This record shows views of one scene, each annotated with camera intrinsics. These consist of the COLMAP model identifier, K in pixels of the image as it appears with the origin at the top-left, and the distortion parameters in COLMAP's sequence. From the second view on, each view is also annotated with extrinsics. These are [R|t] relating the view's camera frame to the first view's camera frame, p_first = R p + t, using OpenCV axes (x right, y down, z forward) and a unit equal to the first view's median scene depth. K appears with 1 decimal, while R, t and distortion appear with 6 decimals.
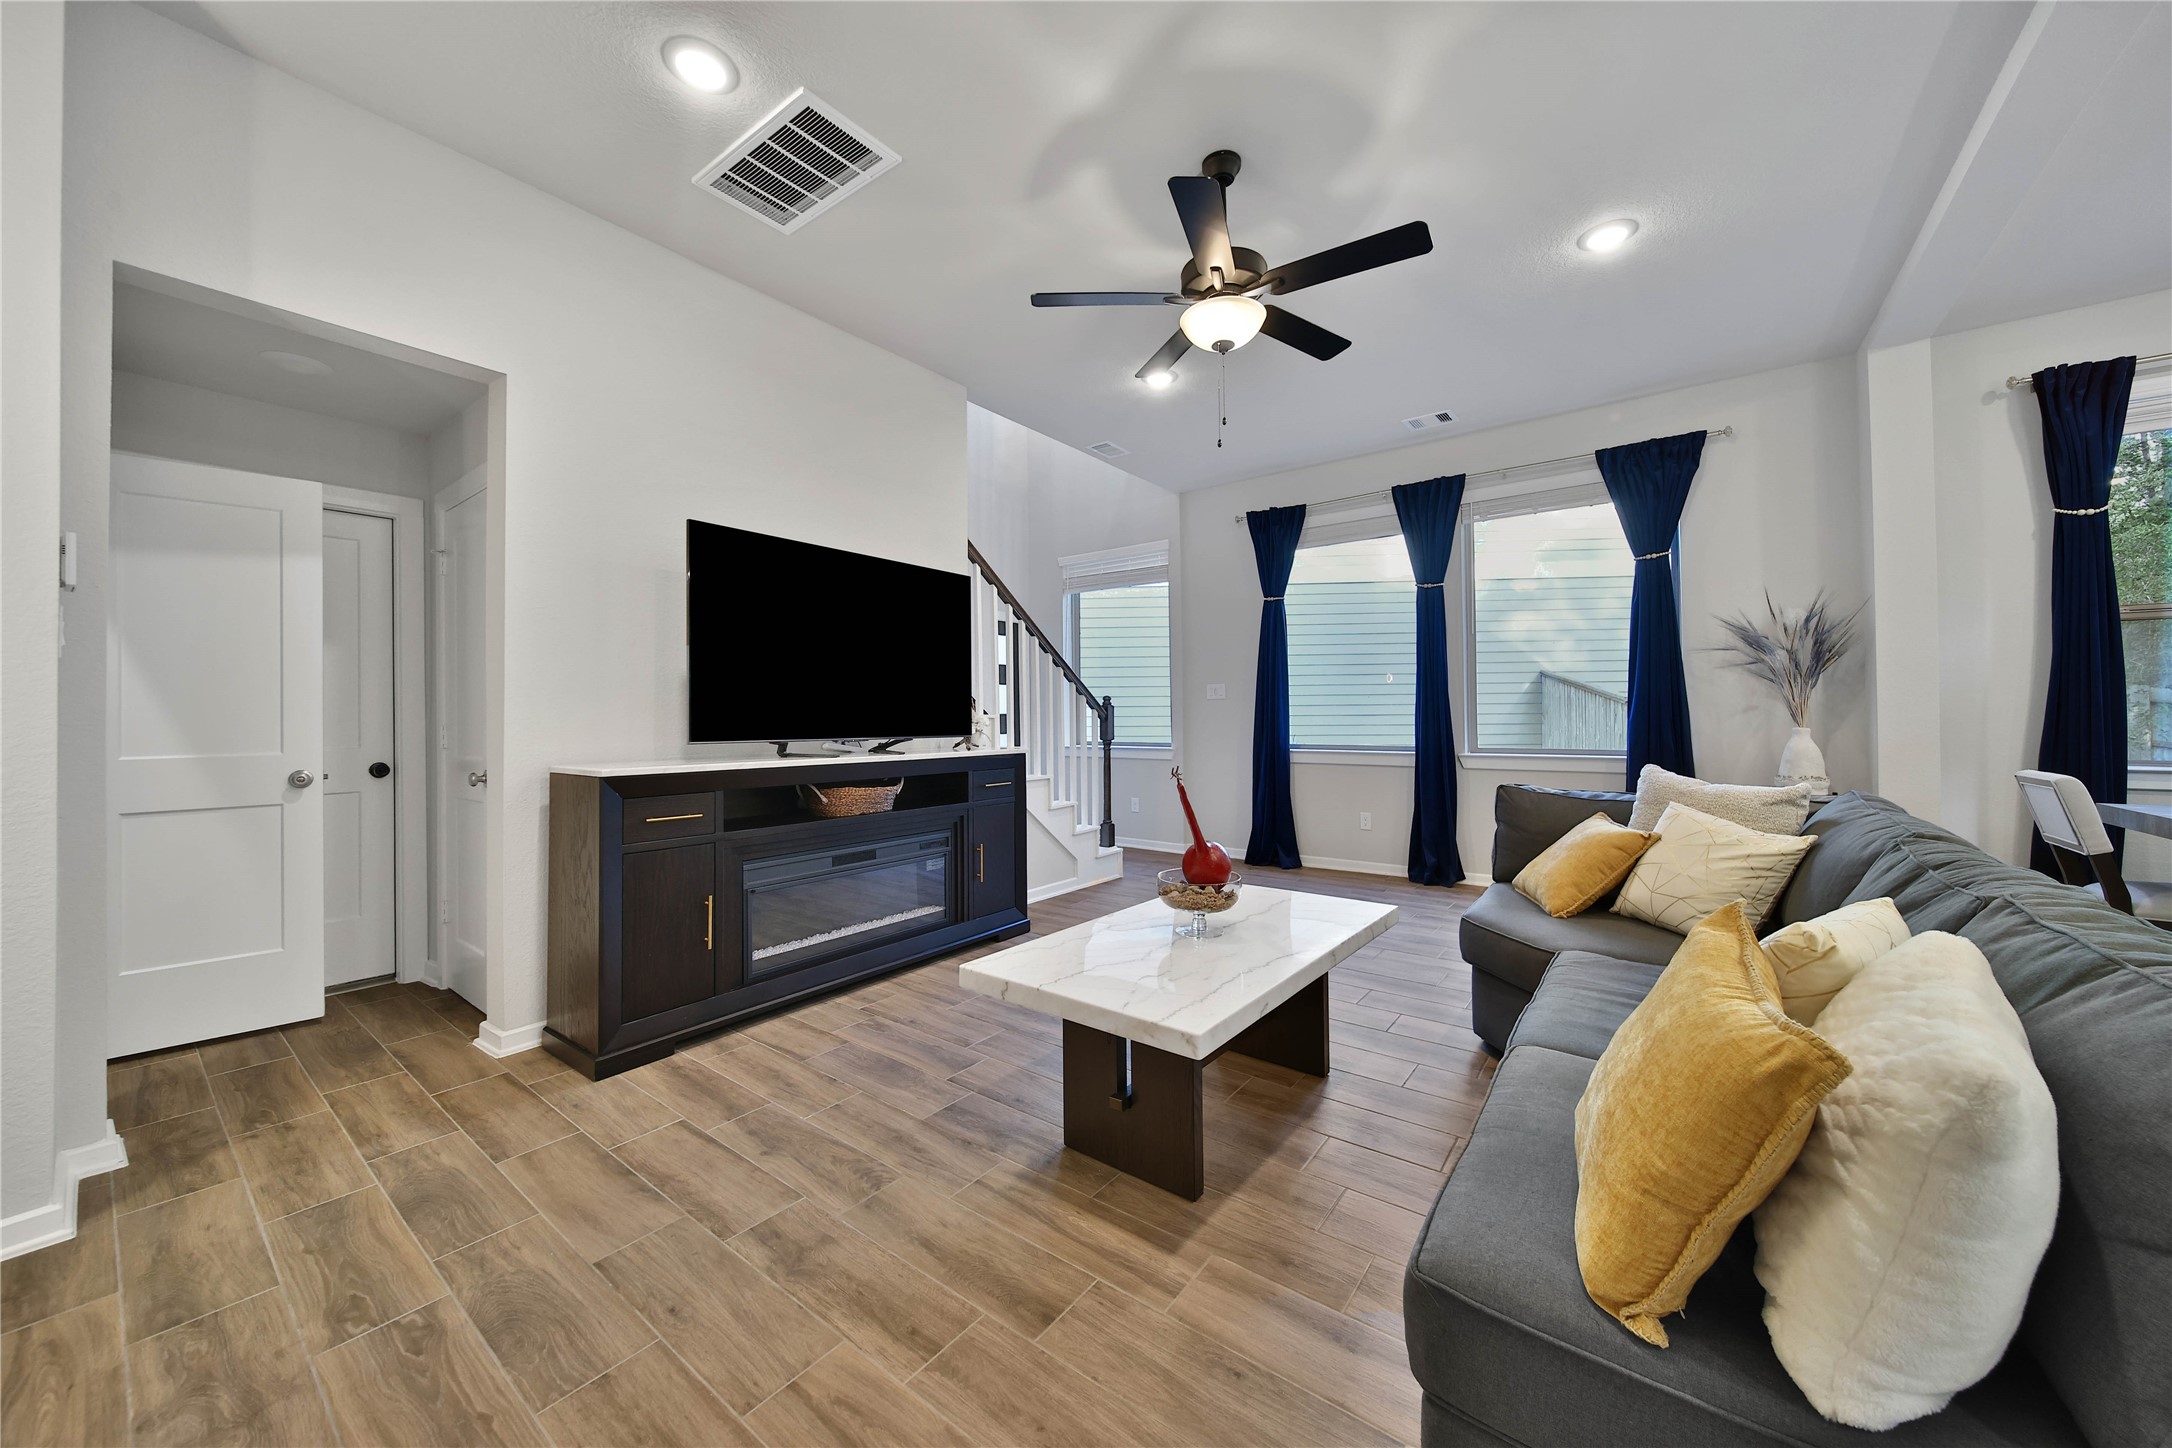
lens RADIAL K [[784.3, 0, 1127.8], [0, 784.3, 707.8], [0, 0, 1]] dist [0.000651, 0.000042]
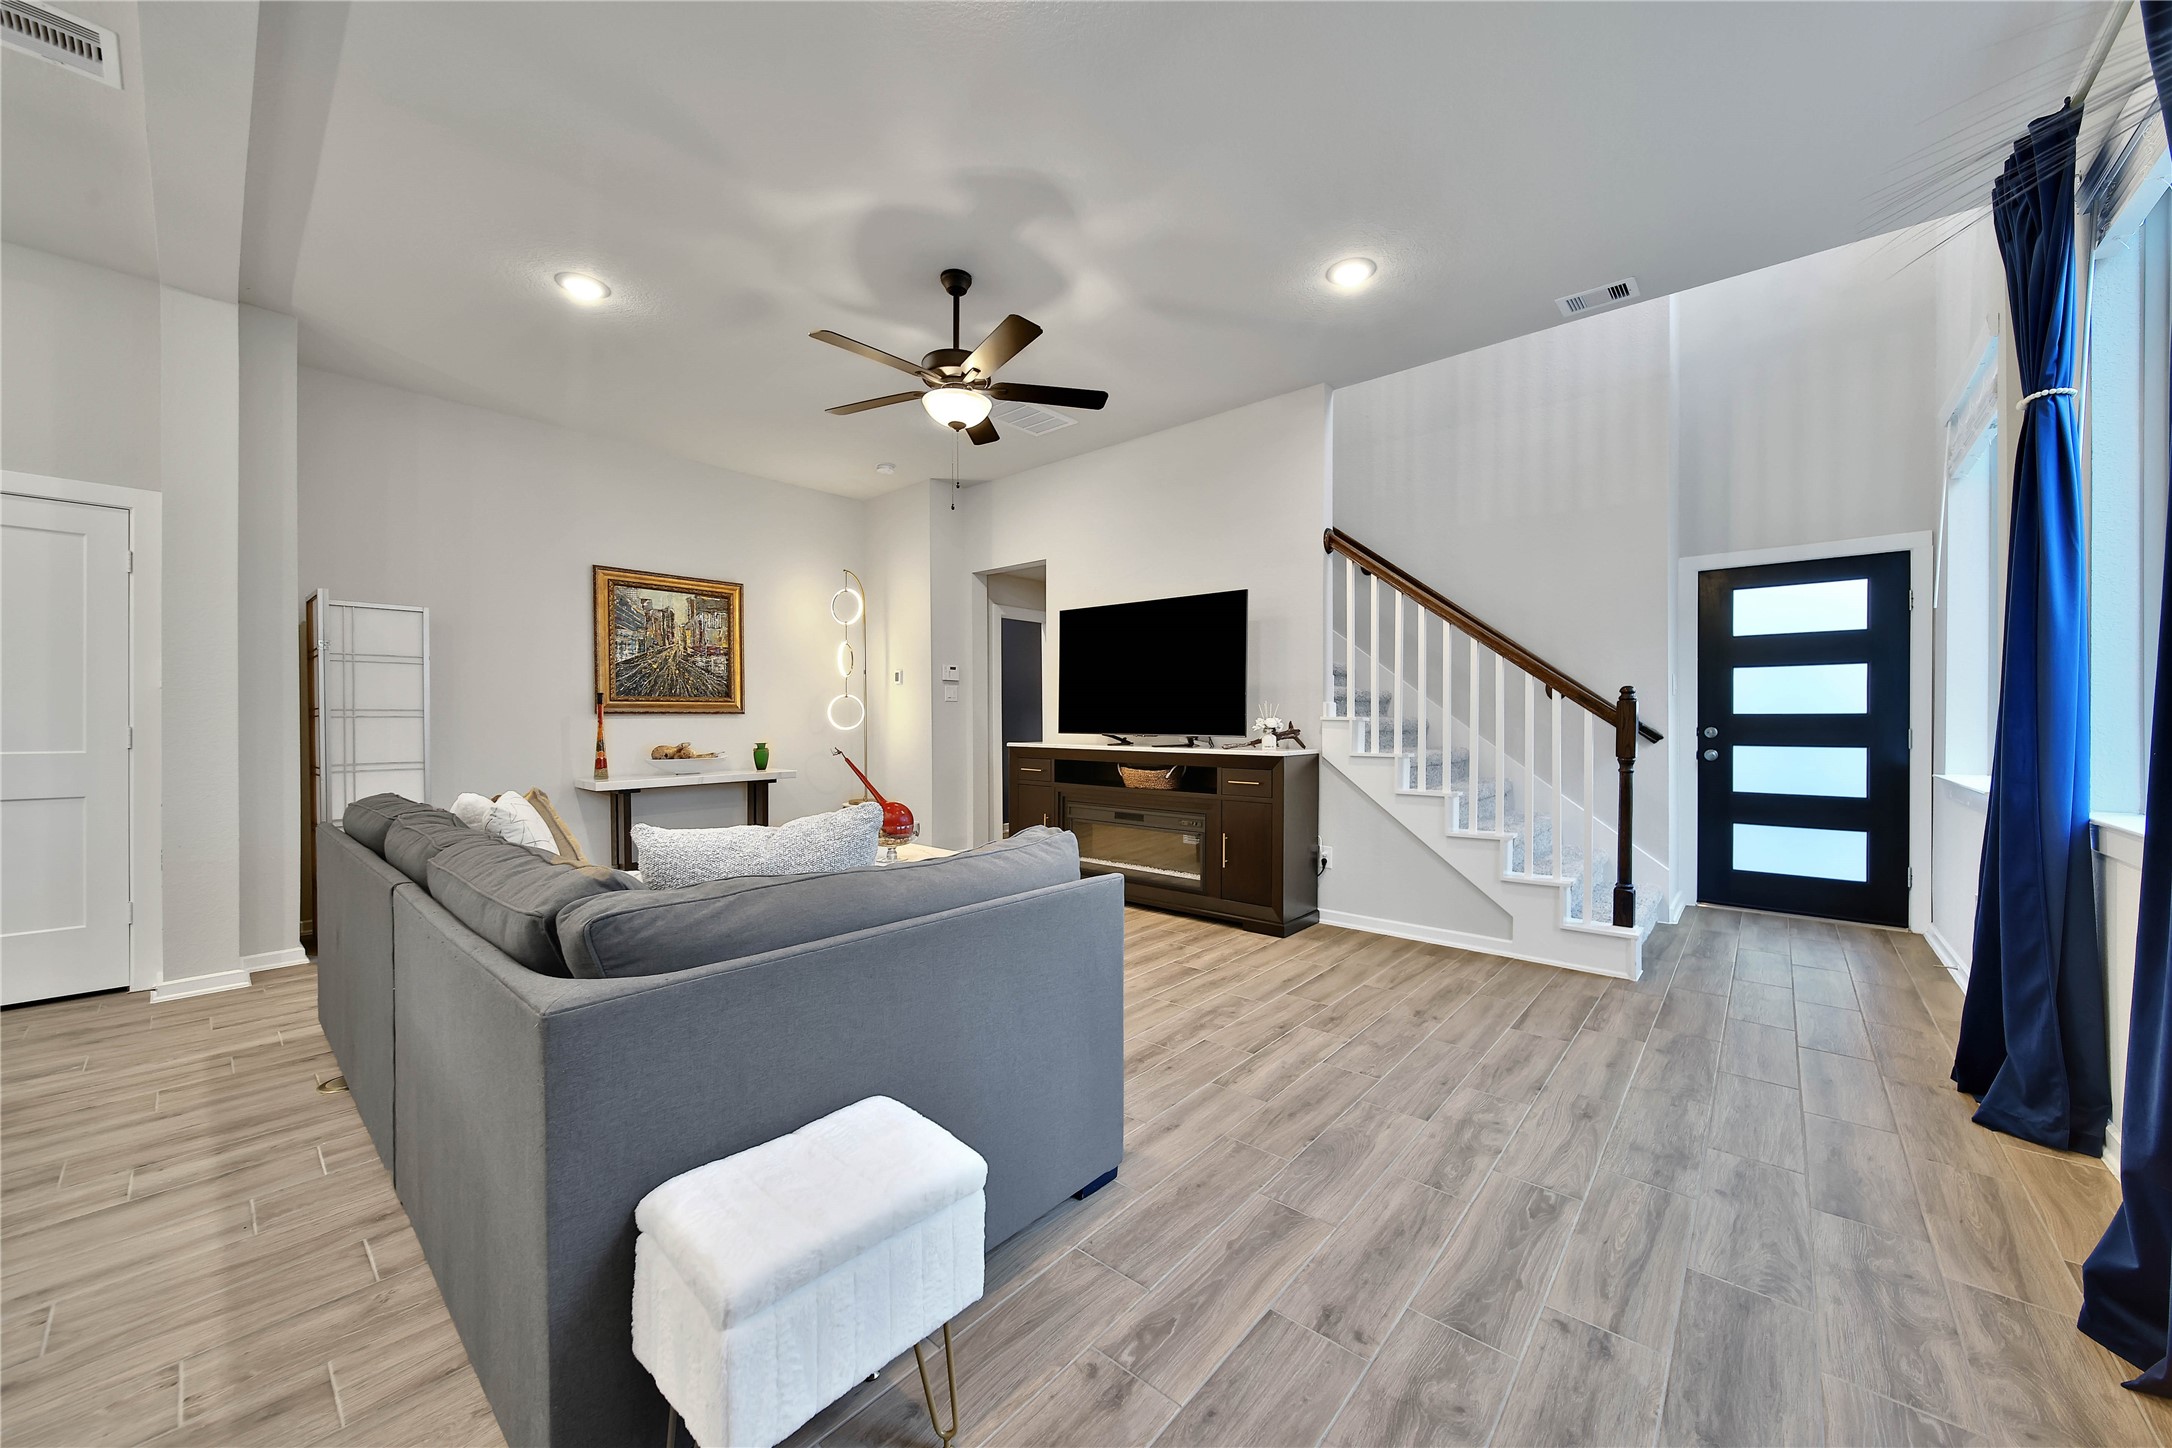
lens RADIAL K [[784.3, 0, 1095.0], [0, 784.3, 720.8], [0, 0, 1]] dist [0.000651, 0.000042]
pose [[-0.084265, 0.010092, -0.996392, 0.941503], [0.007770, 0.999925, 0.009470, 0.001576], [0.996413, -0.006944, -0.084337, 0.914546]]
